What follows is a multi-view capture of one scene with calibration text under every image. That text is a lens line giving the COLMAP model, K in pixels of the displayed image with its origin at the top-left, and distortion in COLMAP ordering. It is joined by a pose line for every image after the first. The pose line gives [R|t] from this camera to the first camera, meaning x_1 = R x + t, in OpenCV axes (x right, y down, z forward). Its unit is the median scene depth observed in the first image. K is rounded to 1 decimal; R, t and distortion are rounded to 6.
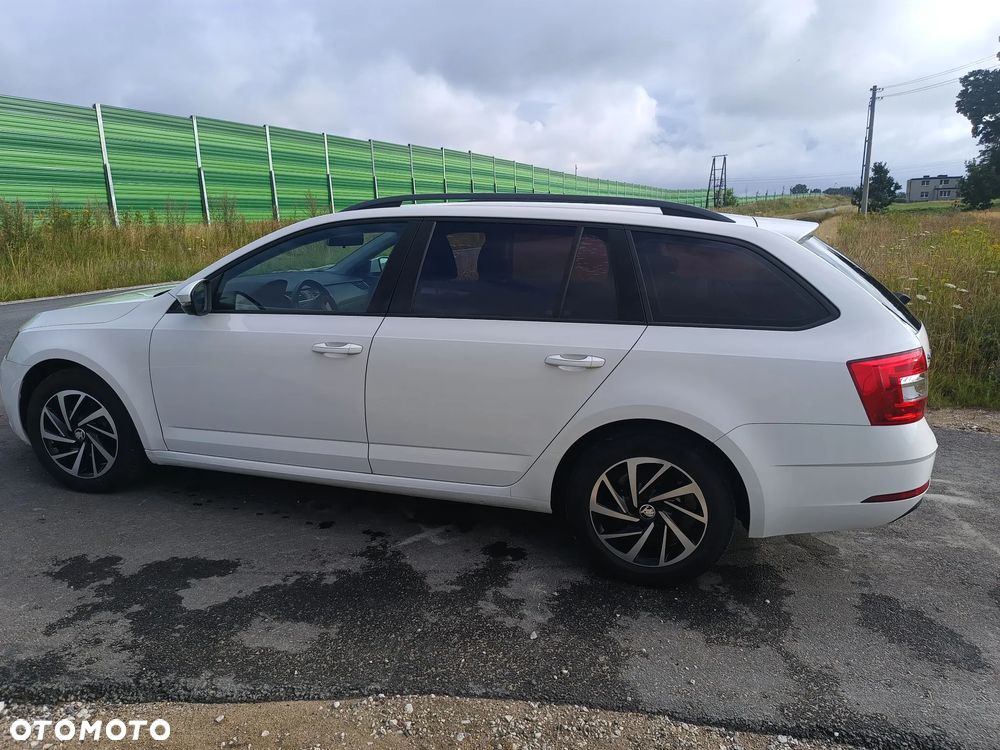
lens RADIAL K [[703.5, 0, 504.7], [0, 703.5, 363.7], [0, 0, 1]] dist [0.006458, -0.001370]
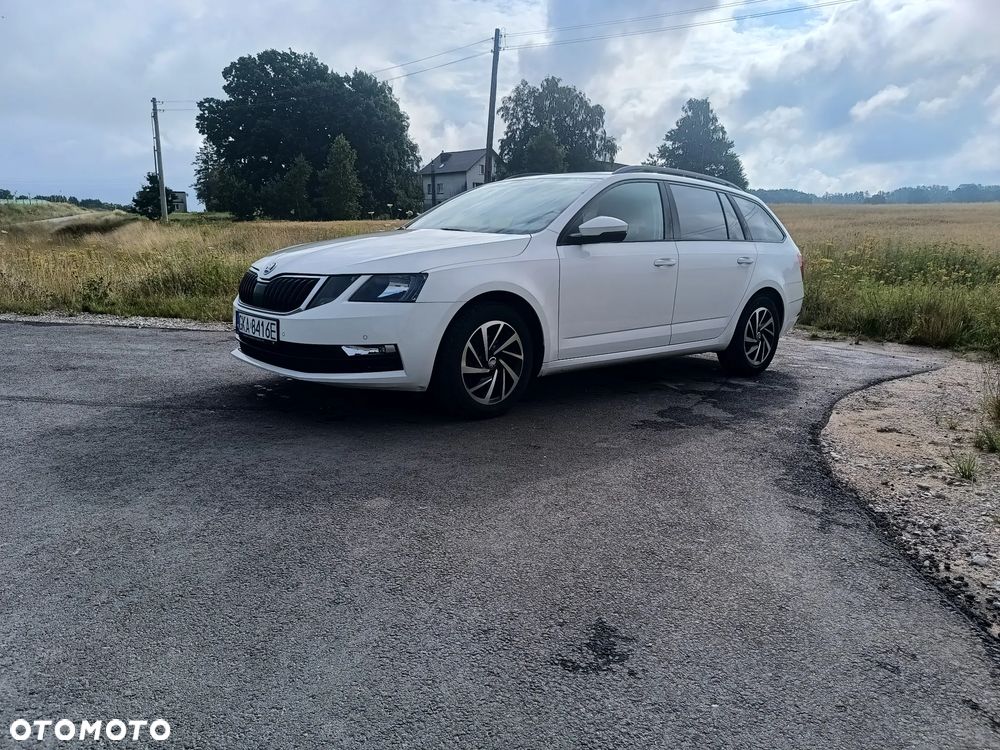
lens RADIAL K [[692.3, 0, 504.7], [0, 692.3, 371.1], [0, 0, 1]] dist [0.042555, -0.050735]
pose [[0.540423, -0.150432, 0.827836, -1.466440], [0.153222, 0.985031, 0.078971, 0.032125], [-0.827324, 0.084165, 0.555383, 0.398133]]
